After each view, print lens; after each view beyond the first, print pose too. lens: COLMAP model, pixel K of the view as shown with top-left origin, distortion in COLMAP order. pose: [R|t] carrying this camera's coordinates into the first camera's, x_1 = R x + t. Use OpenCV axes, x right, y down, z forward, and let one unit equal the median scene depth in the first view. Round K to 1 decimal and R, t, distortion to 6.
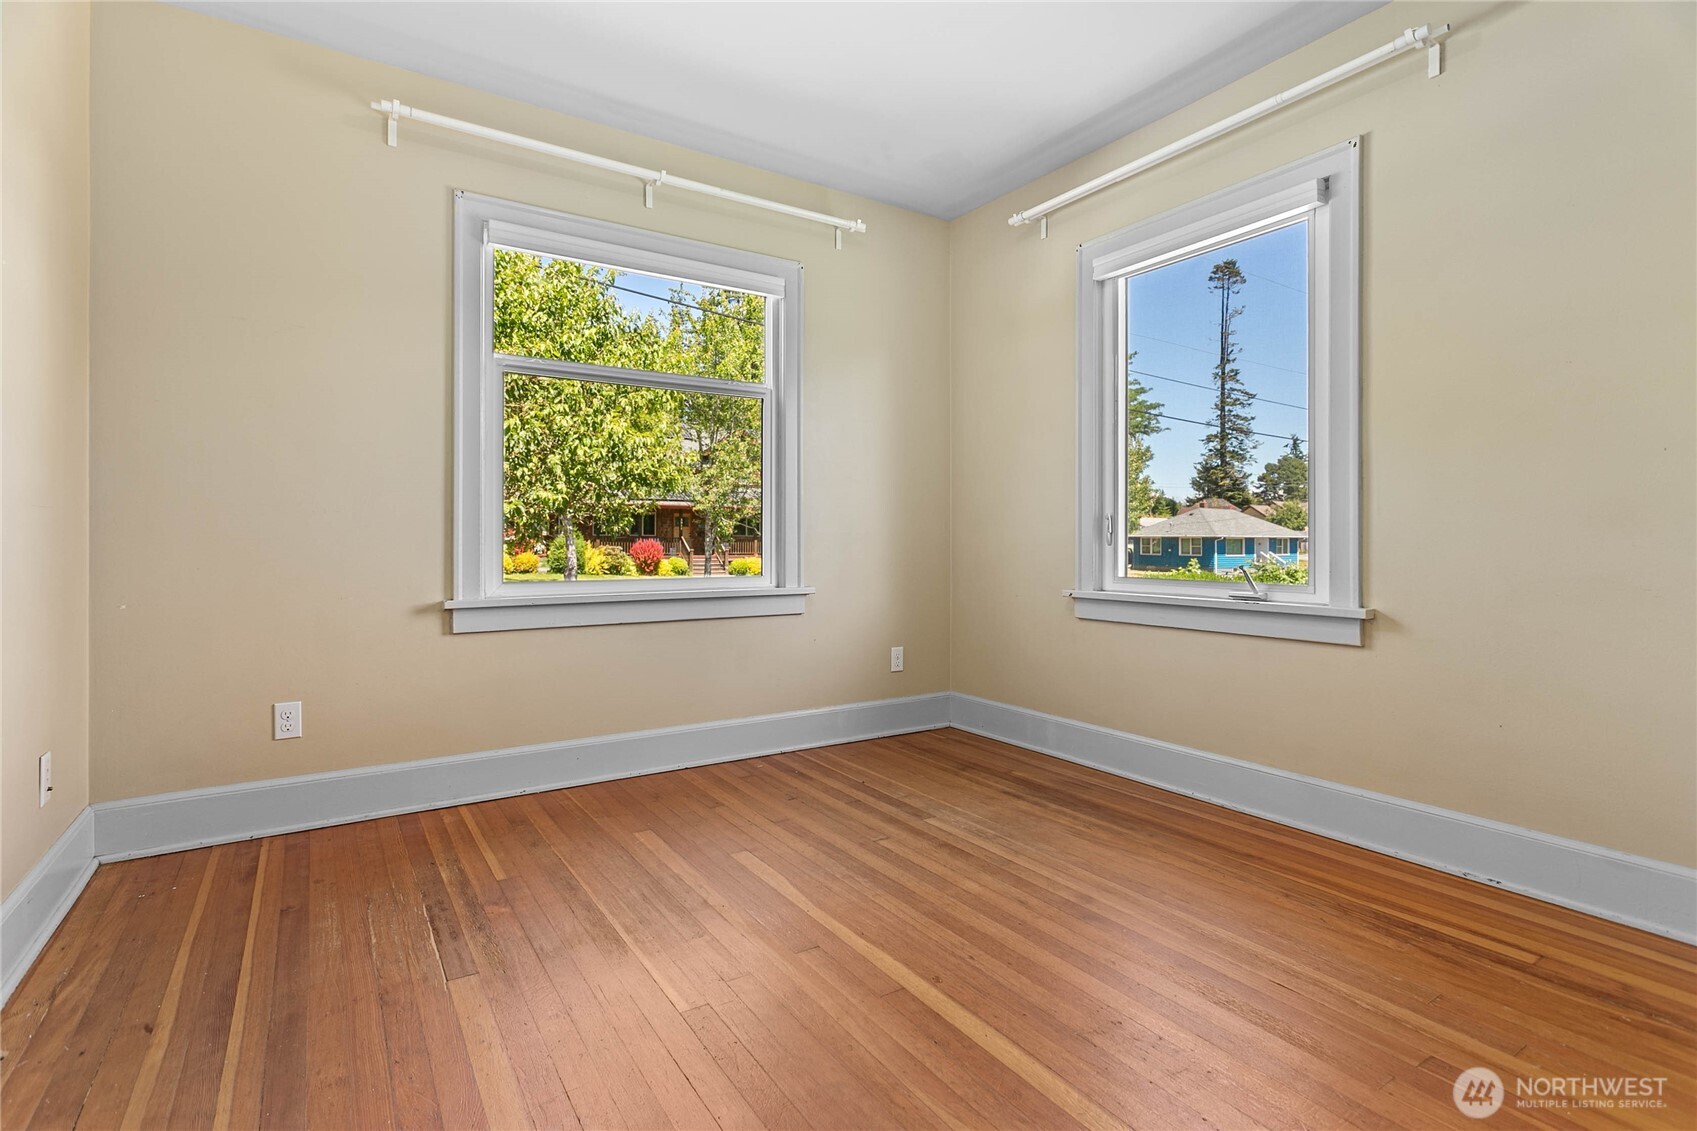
lens RADIAL K [[817.8, 0, 844.7], [0, 817.8, 539.4], [0, 0, 1]] dist [-0.001109, -0.000131]
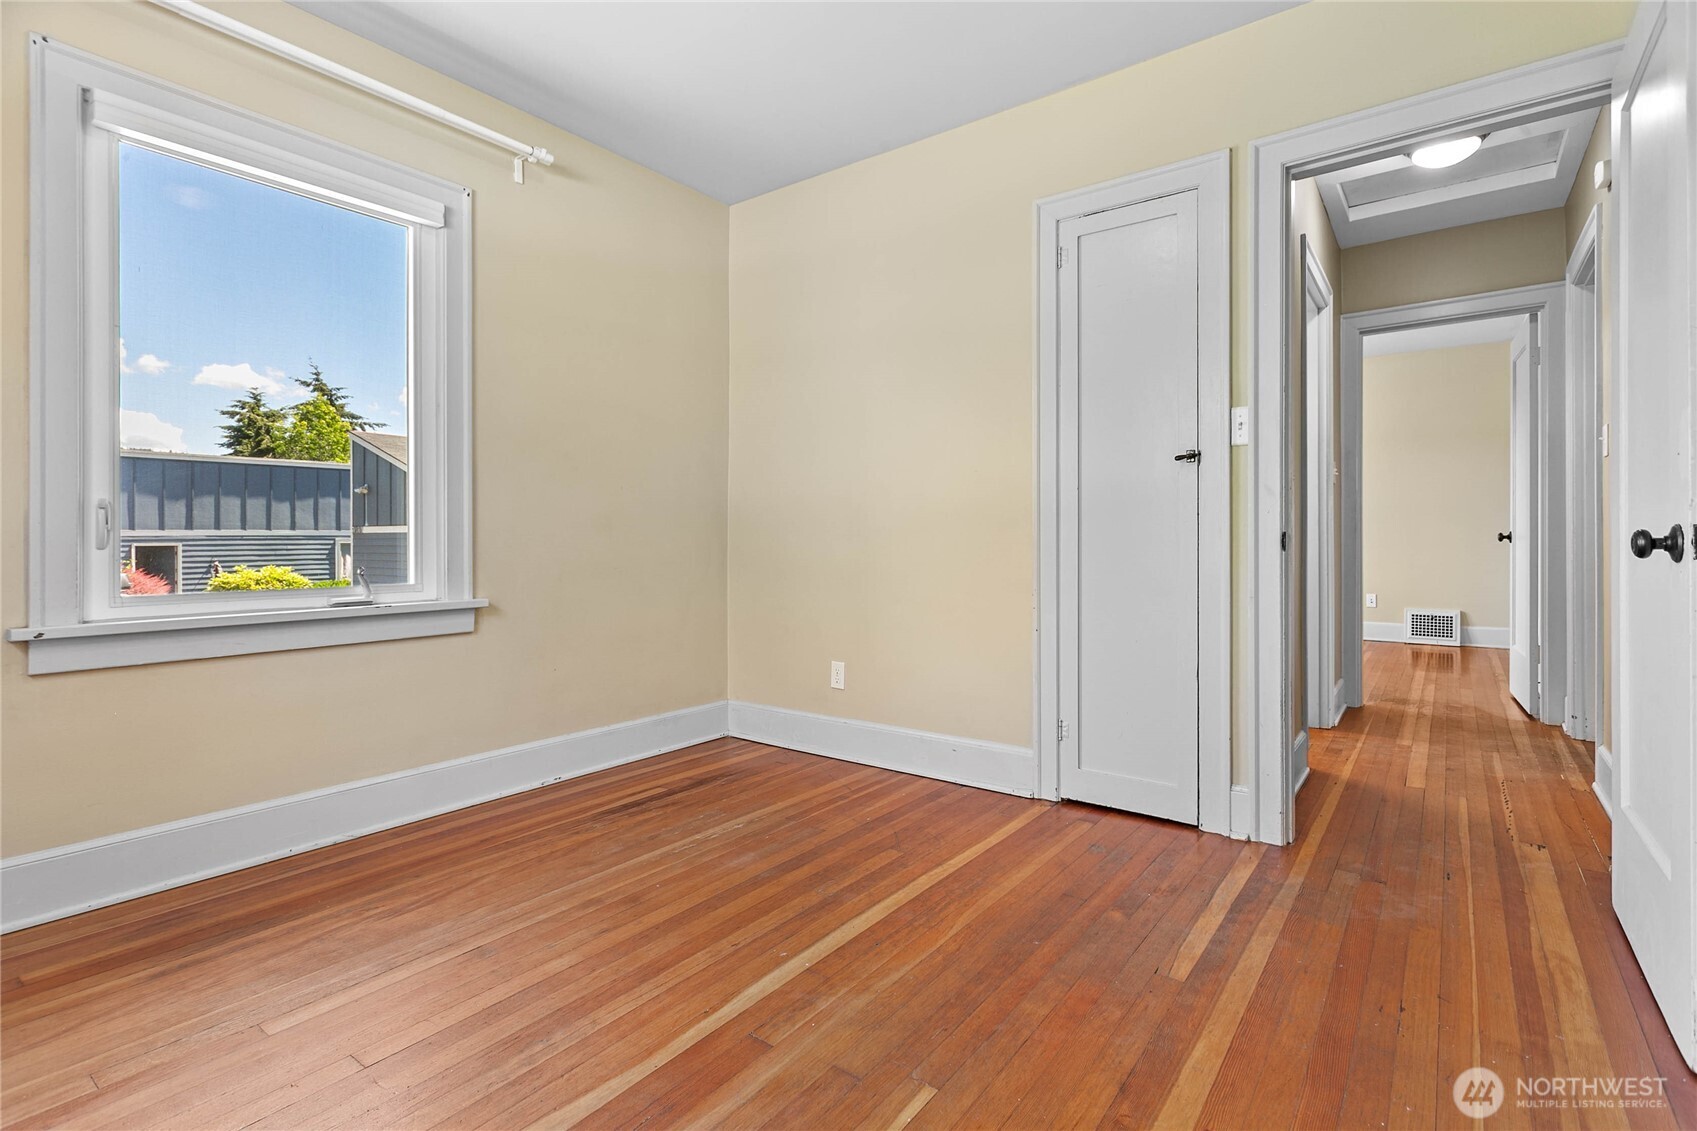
lens RADIAL K [[808.9, 0, 843.9], [0, 808.9, 557.4], [0, 0, 1]] dist [0.000520, 0.000311]
pose [[-0.351441, -0.017963, 0.936038, -0.624621], [0.002782, 0.999791, 0.020231, 0.003092], [-0.936206, 0.009714, -0.351318, 0.913764]]
